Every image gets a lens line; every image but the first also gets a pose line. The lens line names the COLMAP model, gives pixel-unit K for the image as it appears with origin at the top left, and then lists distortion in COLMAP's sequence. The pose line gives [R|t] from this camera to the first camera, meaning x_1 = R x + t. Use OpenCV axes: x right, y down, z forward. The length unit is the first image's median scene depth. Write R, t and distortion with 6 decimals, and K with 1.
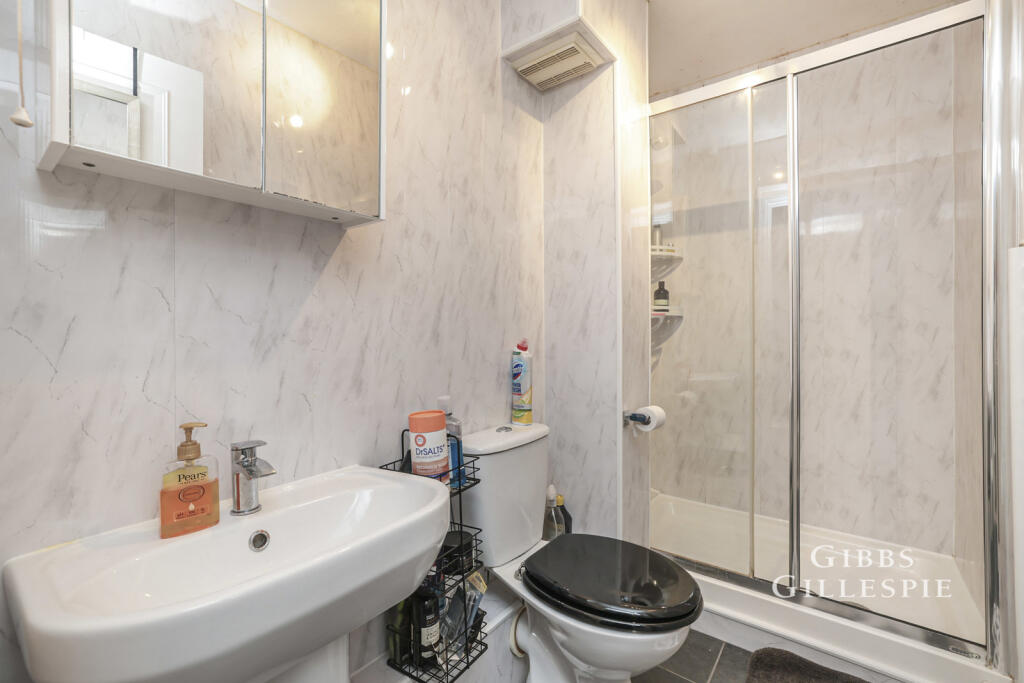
lens RADIAL K [[451.2, 0, 512.3], [0, 451.2, 335.9], [0, 0, 1]] dist [0.002793, 0.000997]
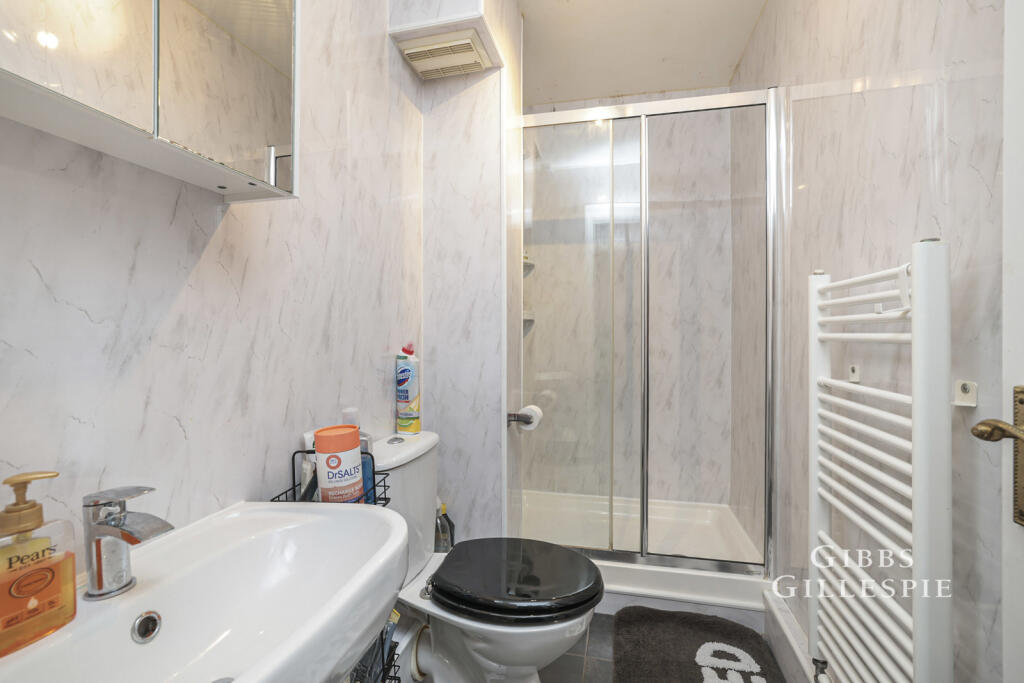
lens RADIAL K [[452.8, 0, 512.0], [0, 452.8, 341.5], [0, 0, 1]] dist [-0.005214, 0.011077]
pose [[0.916041, -0.003983, 0.401066, -0.179044], [0.001458, 0.999977, 0.006600, -0.000585], [-0.401083, -0.005461, 0.916026, 0.063838]]
